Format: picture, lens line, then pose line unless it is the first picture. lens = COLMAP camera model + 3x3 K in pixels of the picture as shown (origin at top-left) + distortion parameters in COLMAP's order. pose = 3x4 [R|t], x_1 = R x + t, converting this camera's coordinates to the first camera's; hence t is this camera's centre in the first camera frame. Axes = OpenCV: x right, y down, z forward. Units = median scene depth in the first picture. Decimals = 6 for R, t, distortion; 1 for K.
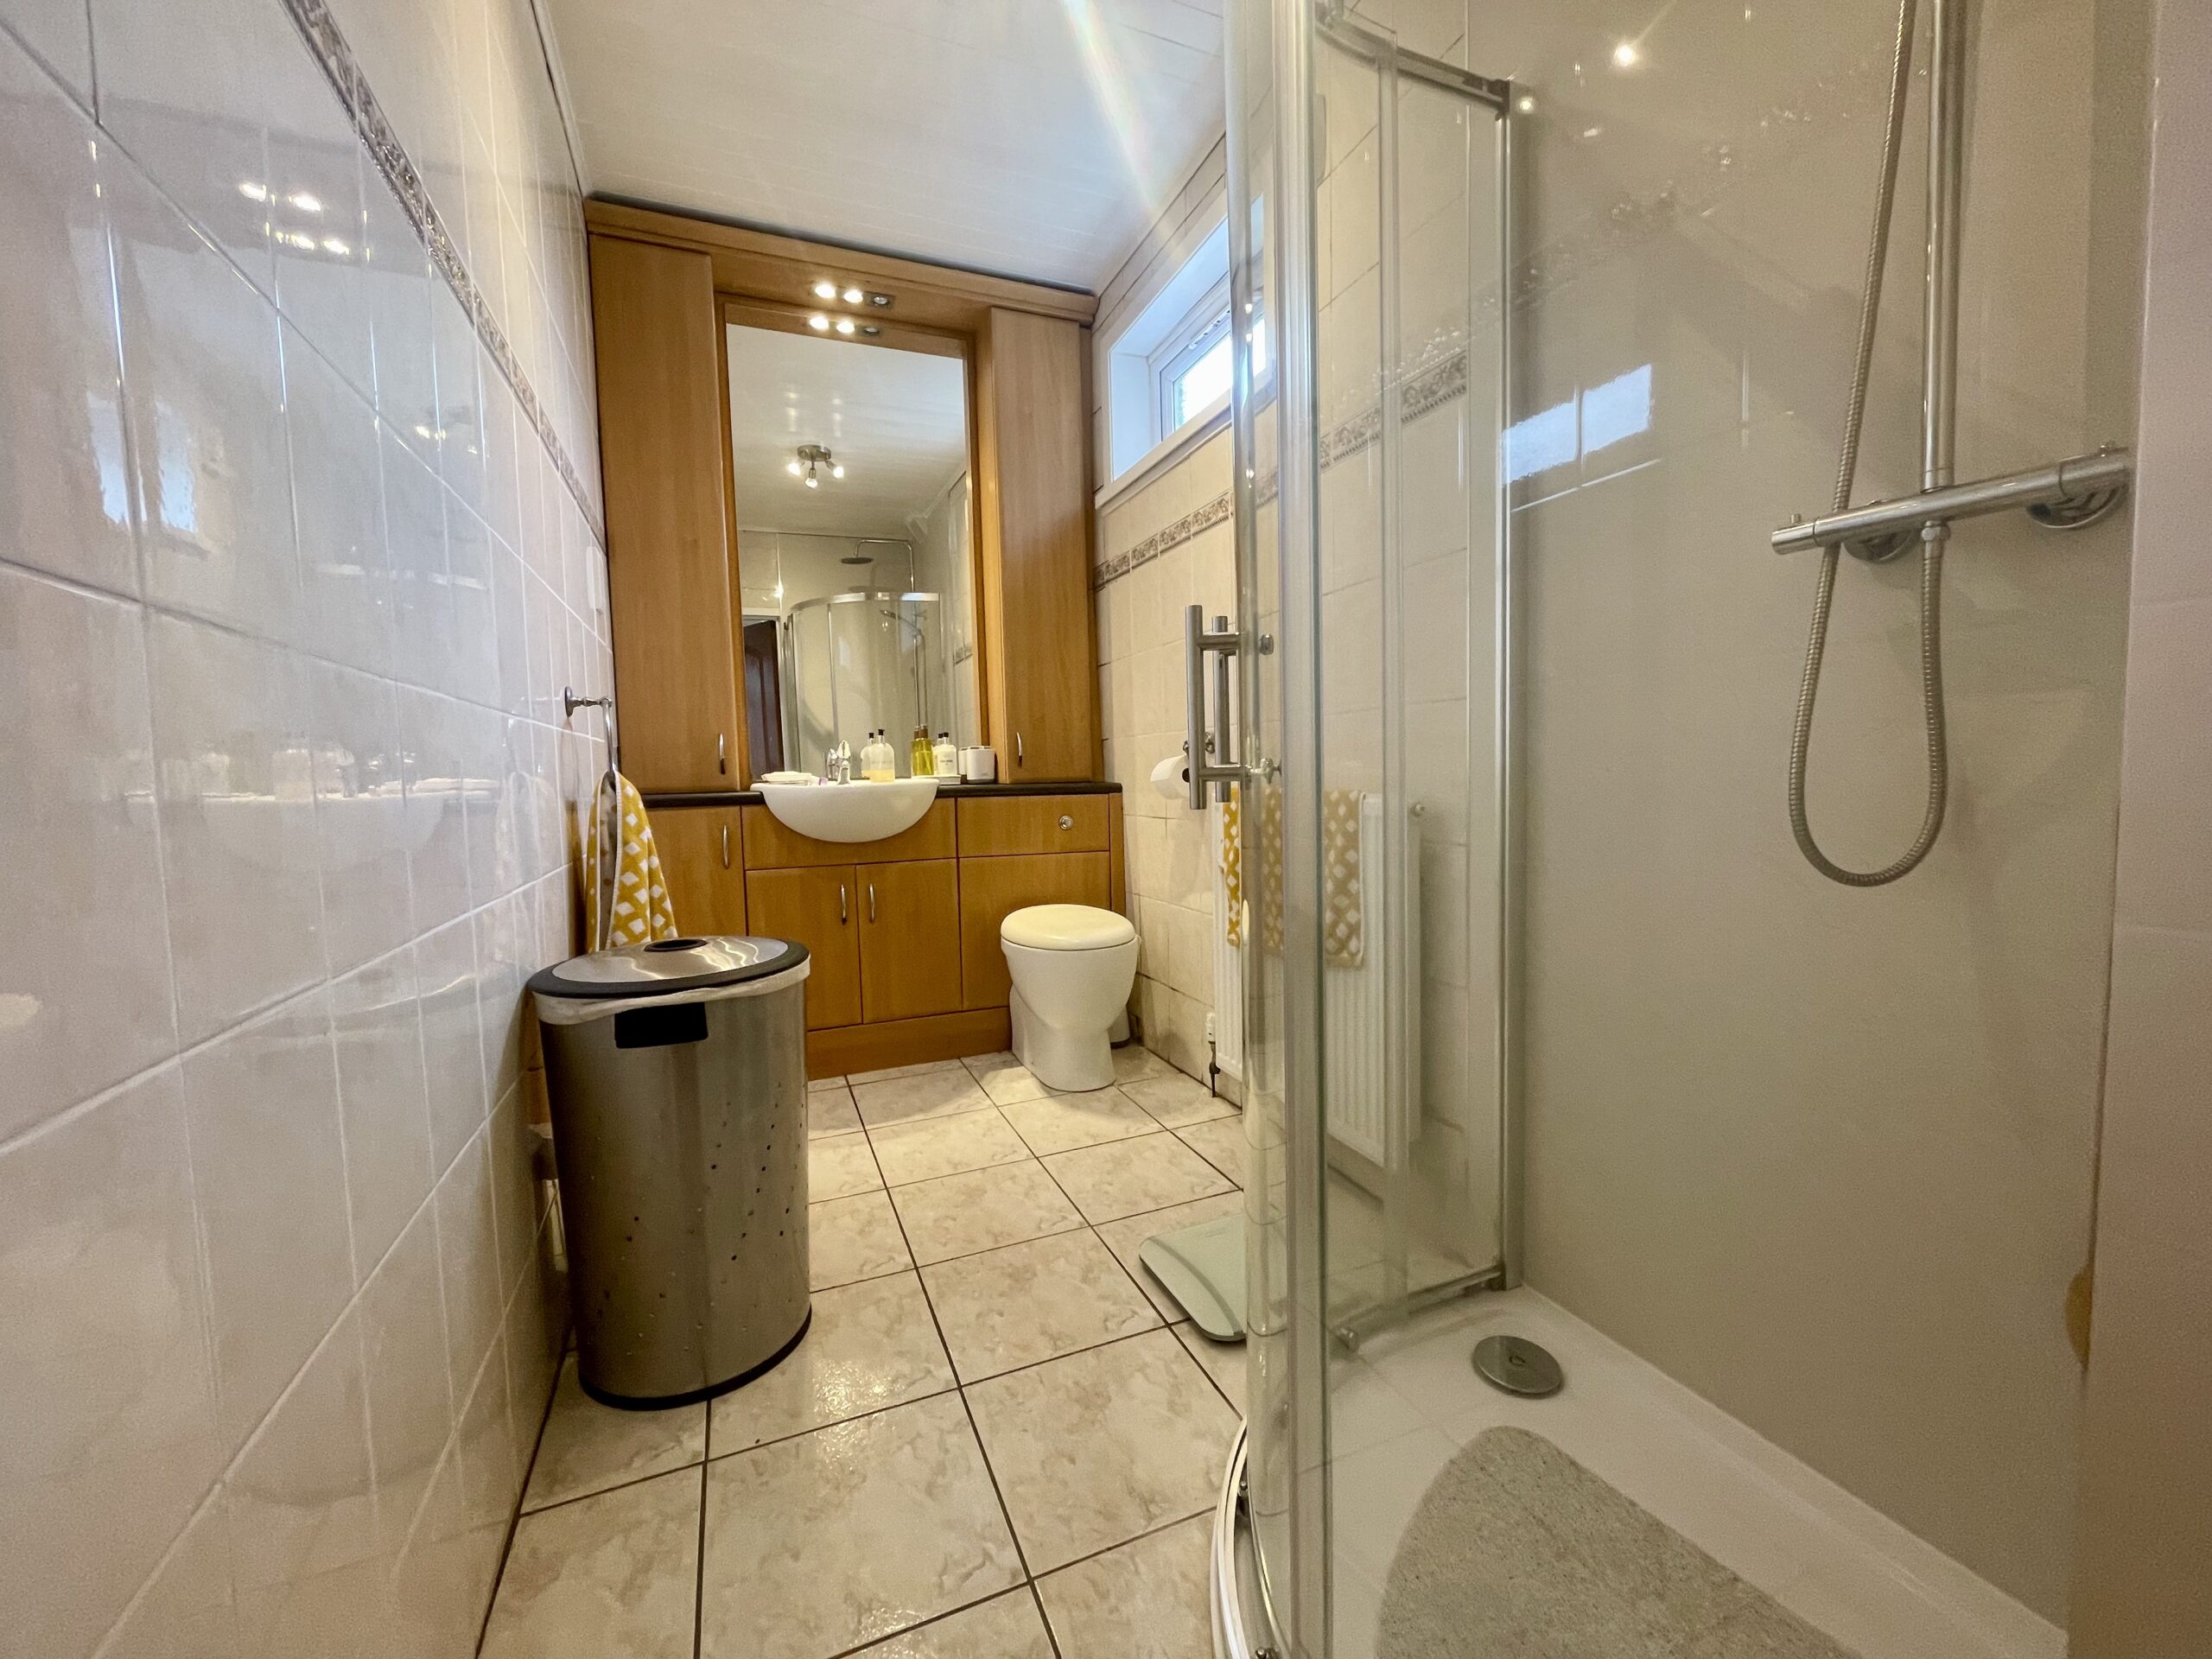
lens RADIAL K [[894.4, 0, 1107.4], [0, 894.4, 828.4], [0, 0, 1]] dist [0.000065, -0.000157]
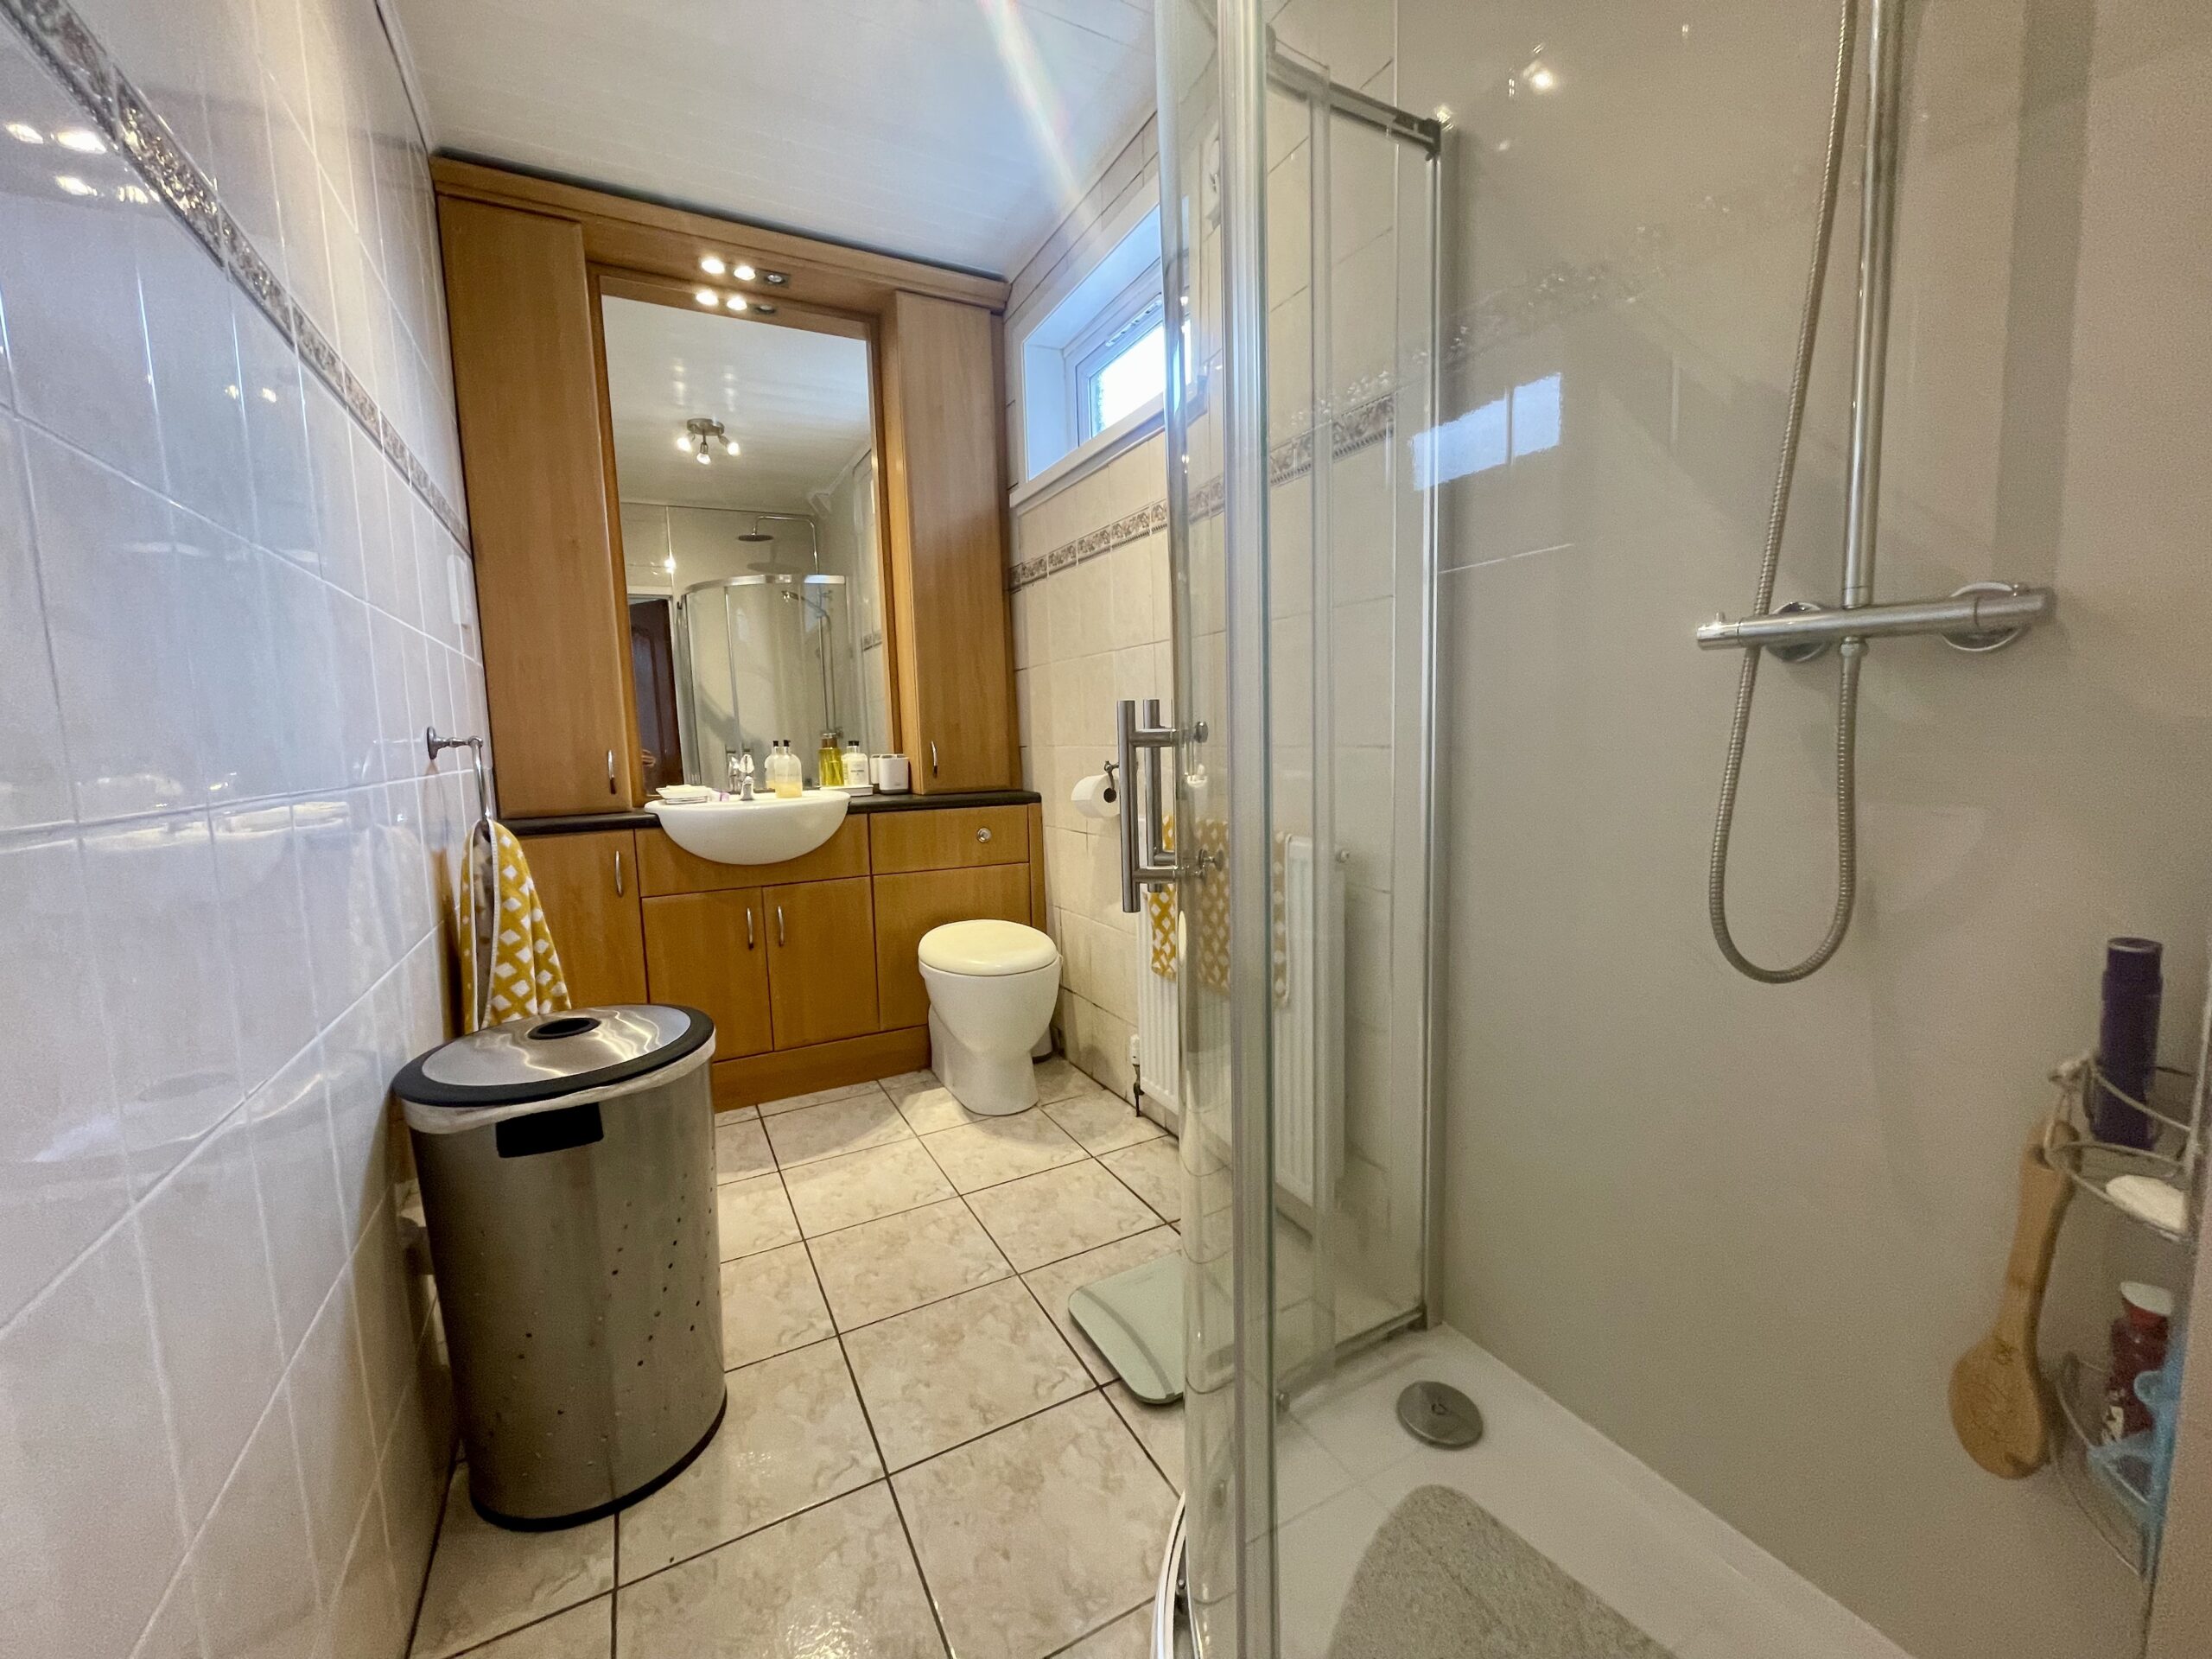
lens RADIAL K [[894.4, 0, 1107.2], [0, 894.4, 830.1], [0, 0, 1]] dist [0.000065, -0.000157]
pose [[0.995443, -0.012498, 0.094540, -0.008803], [0.008564, 0.999085, 0.041899, -0.094243], [-0.094977, -0.040899, 0.994639, 0.033916]]
